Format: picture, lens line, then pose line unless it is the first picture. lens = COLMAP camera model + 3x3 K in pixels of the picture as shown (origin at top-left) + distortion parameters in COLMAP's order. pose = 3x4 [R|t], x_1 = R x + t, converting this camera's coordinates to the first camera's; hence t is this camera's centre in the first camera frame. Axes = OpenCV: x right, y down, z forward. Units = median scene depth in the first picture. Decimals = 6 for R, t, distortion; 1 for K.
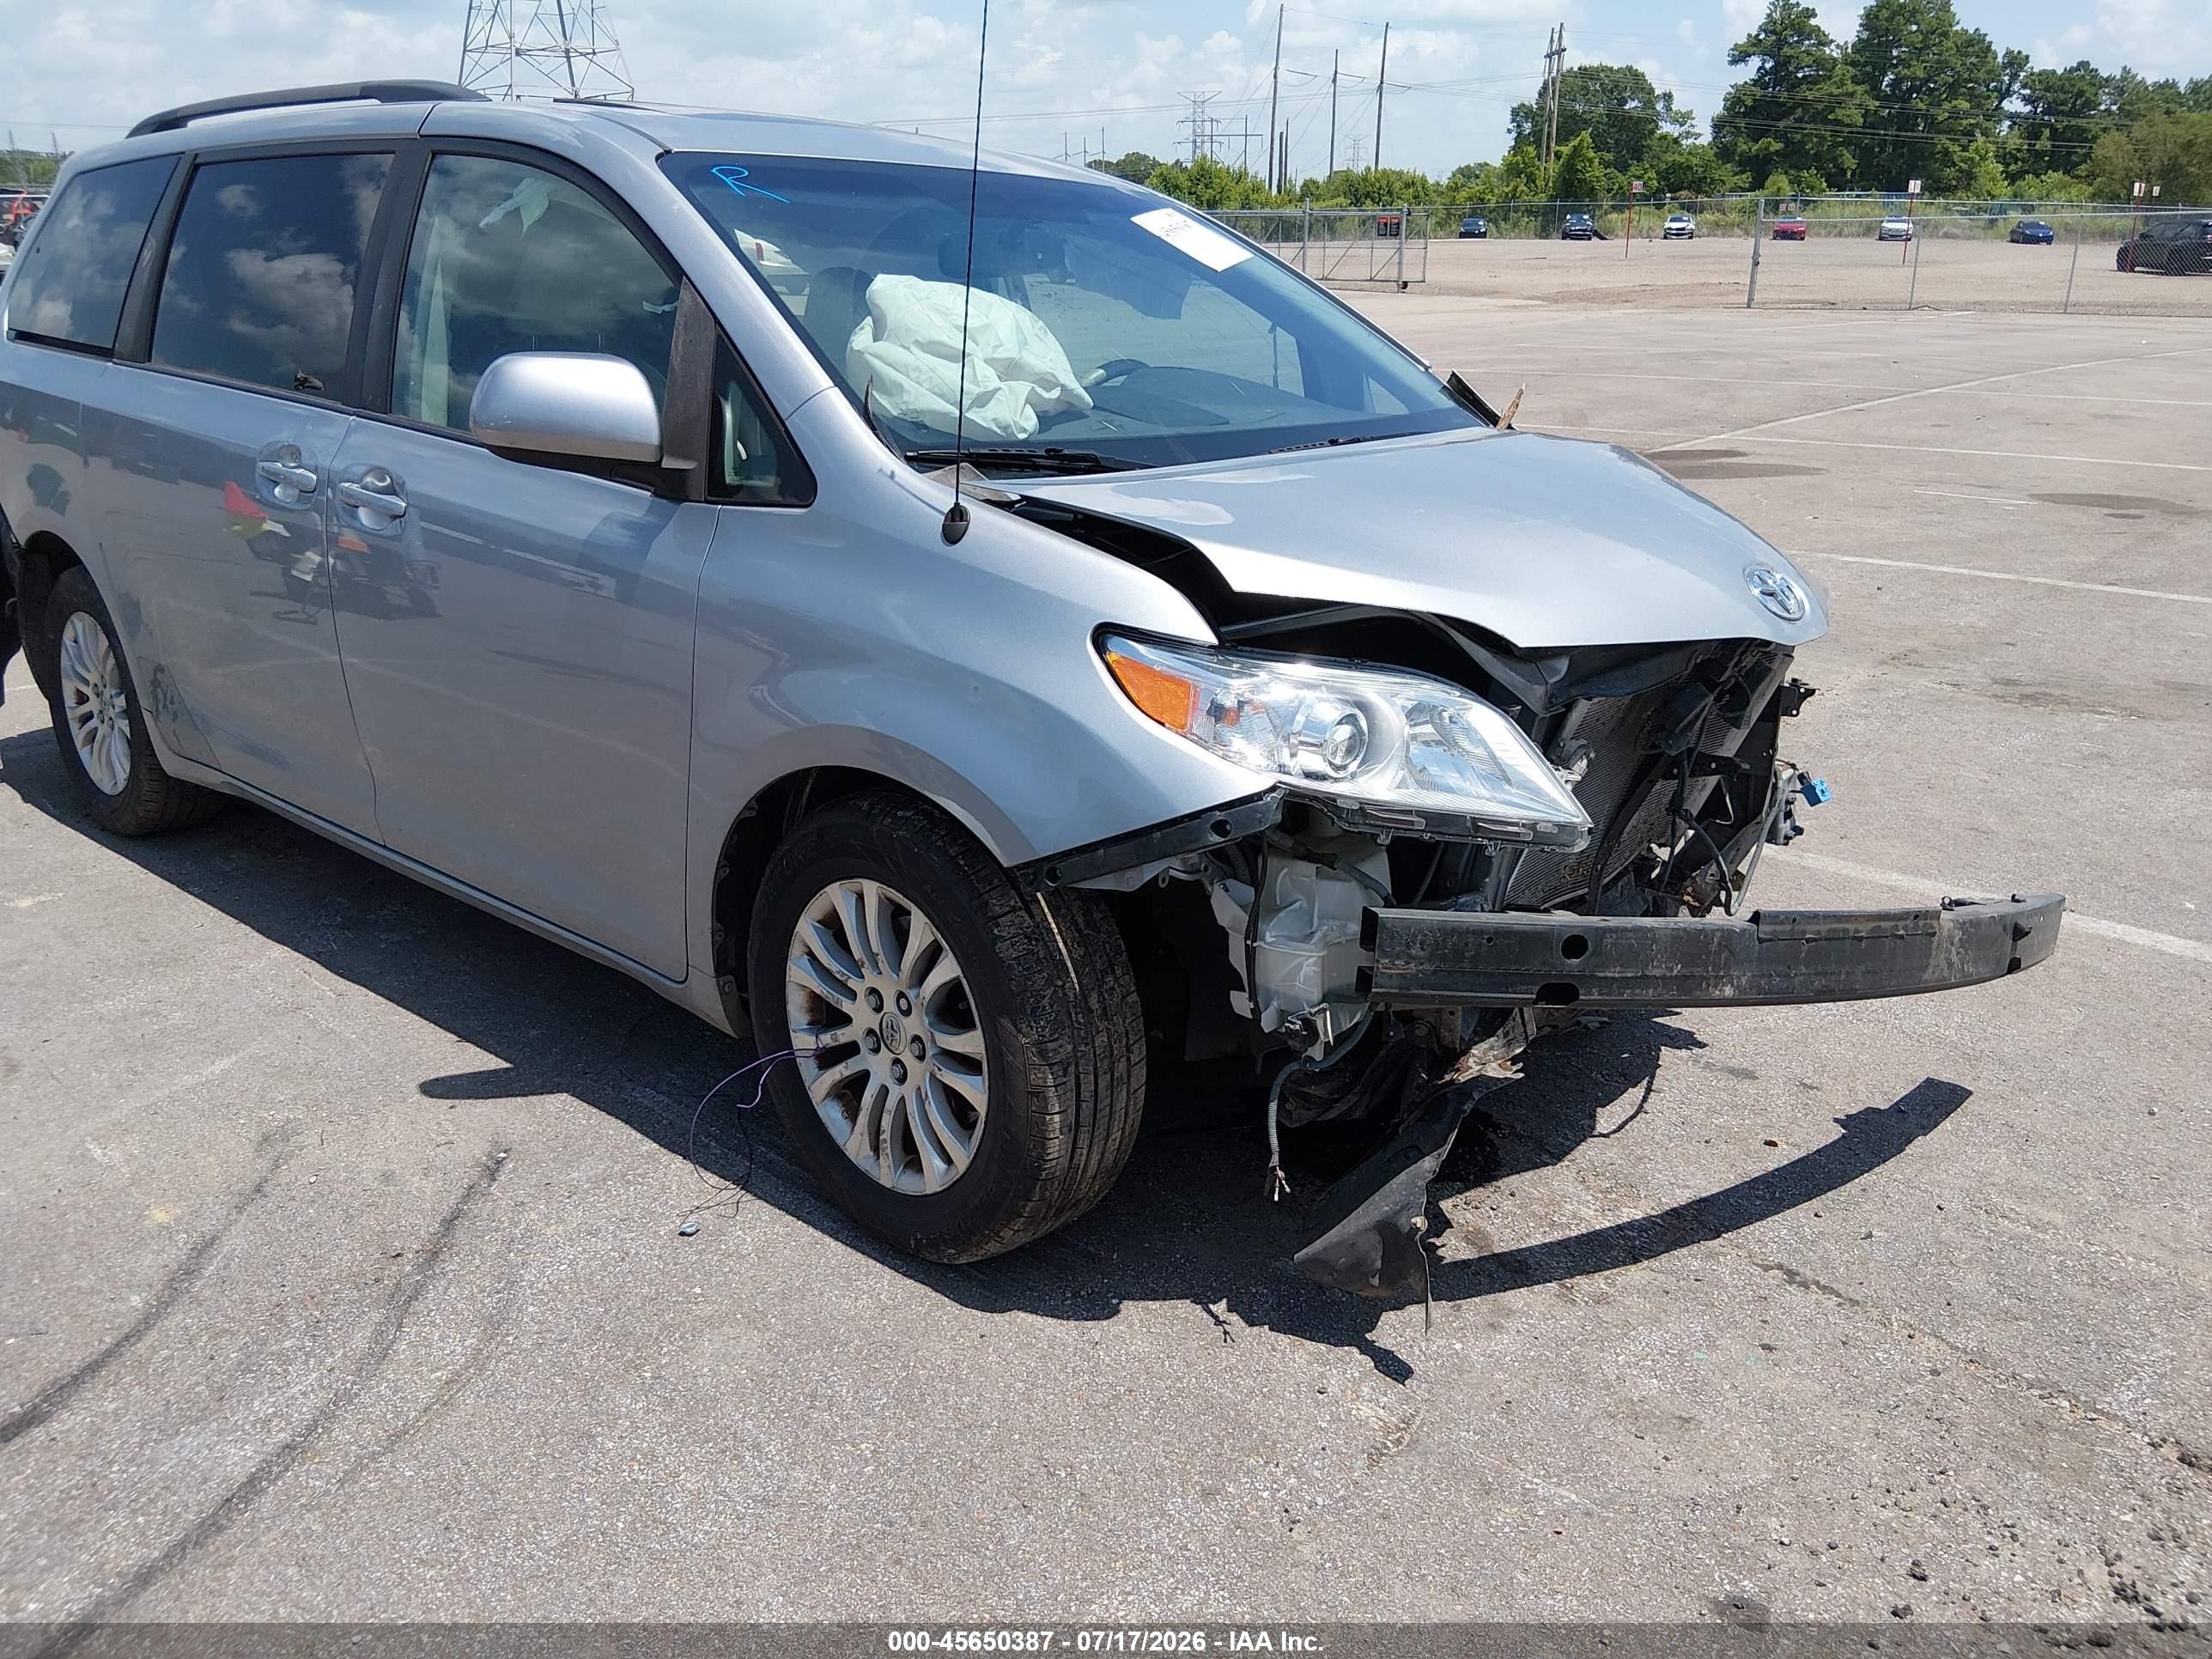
lens RADIAL K [[1667.2, 0, 1072.9], [0, 1667.2, 830.3], [0, 0, 1]] dist [0.077743, -0.127566]
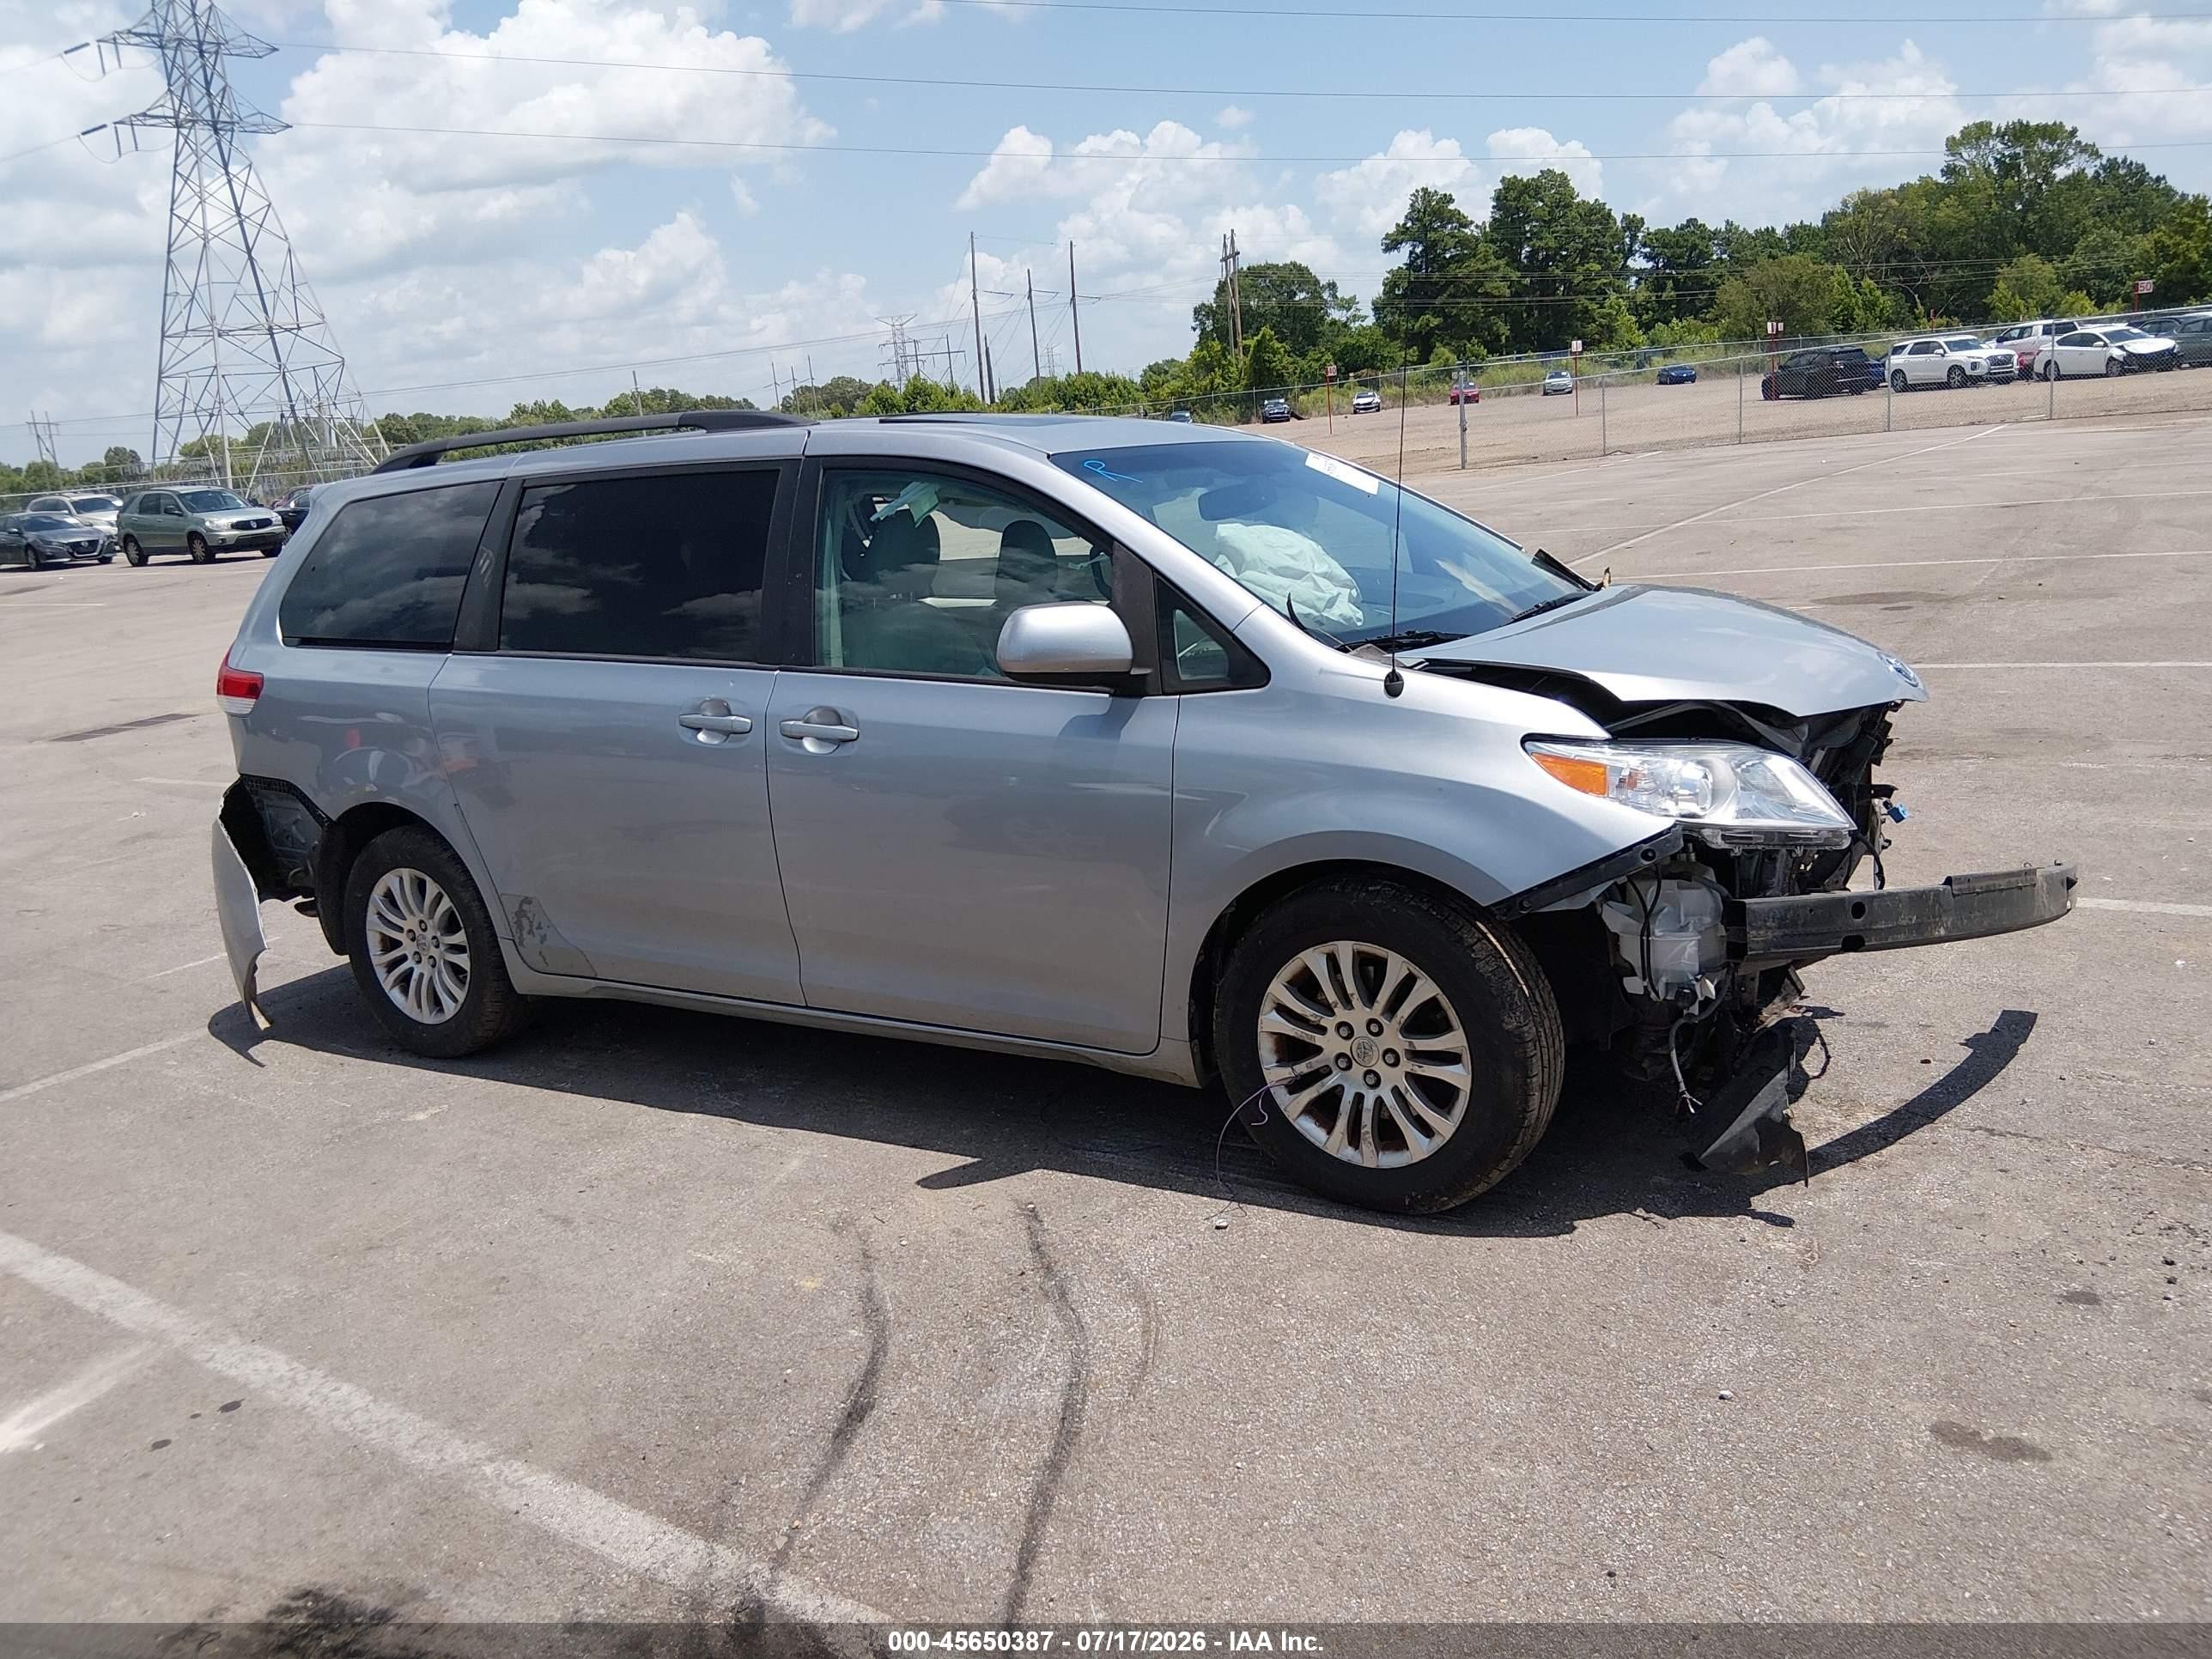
lens RADIAL K [[1667.2, 0, 1057.1], [0, 1667.2, 850.5], [0, 0, 1]] dist [0.077743, -0.127566]
pose [[0.983383, -0.125126, 0.131538, -0.470606], [0.138089, 0.985899, -0.094520, 0.047975], [-0.117856, 0.111114, 0.986795, -0.320482]]
